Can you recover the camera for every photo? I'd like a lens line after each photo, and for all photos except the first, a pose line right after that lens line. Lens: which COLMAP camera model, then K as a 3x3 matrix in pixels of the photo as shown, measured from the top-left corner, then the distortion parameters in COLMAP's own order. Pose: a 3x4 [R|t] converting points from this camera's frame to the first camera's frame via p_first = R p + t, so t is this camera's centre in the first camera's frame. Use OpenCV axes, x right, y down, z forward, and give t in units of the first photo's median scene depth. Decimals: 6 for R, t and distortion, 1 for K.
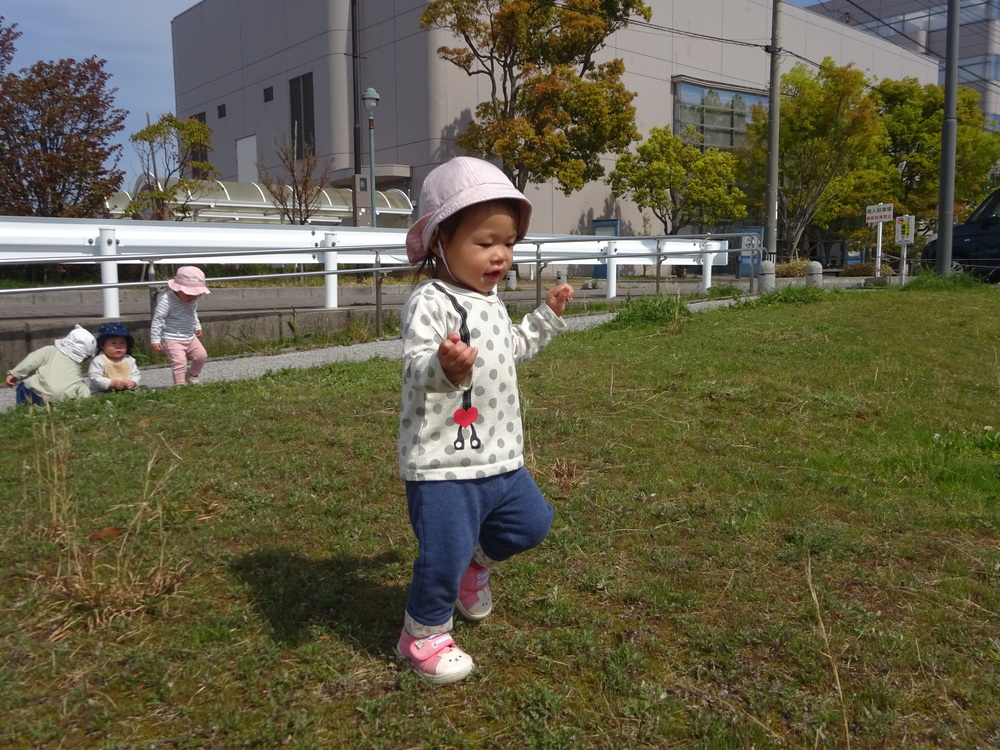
lens RADIAL K [[831.8, 0, 500.2], [0, 831.8, 371.5], [0, 0, 1]] dist [0.002237, -0.018927]
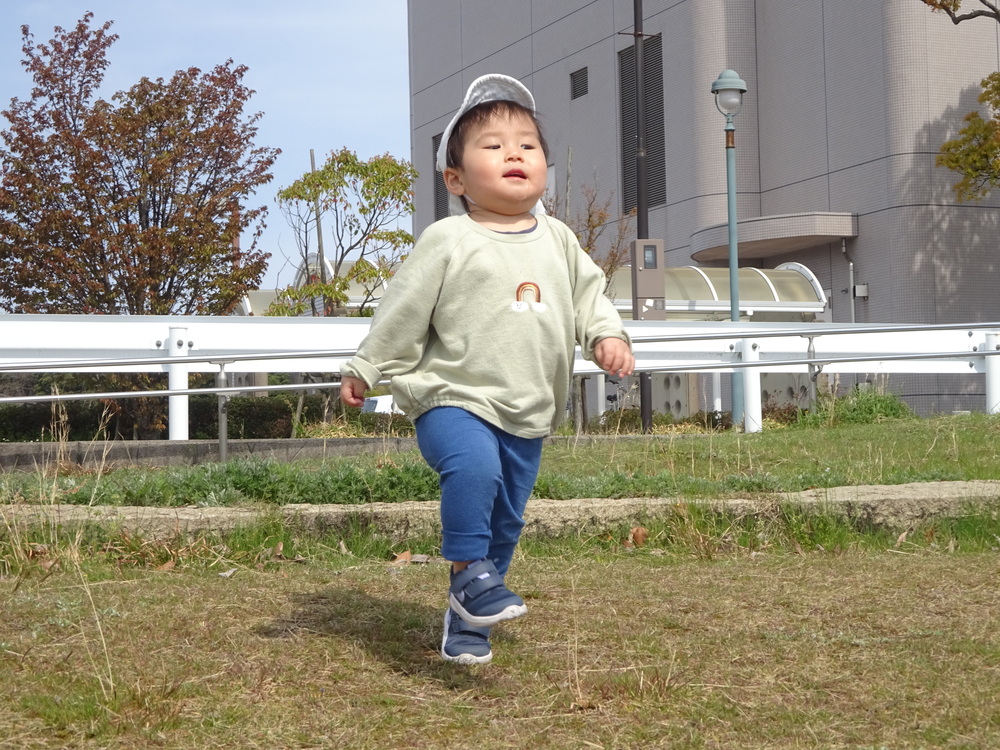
lens RADIAL K [[2088.0, 0, 500.0], [0, 2088.0, 375.3], [0, 0, 1]] dist [0.007937, 0.000000]
pose [[0.943224, -0.027087, -0.331051, 0.168992], [-0.027357, 0.986948, -0.158700, 0.064468], [0.331028, 0.158746, 0.930172, -0.264097]]
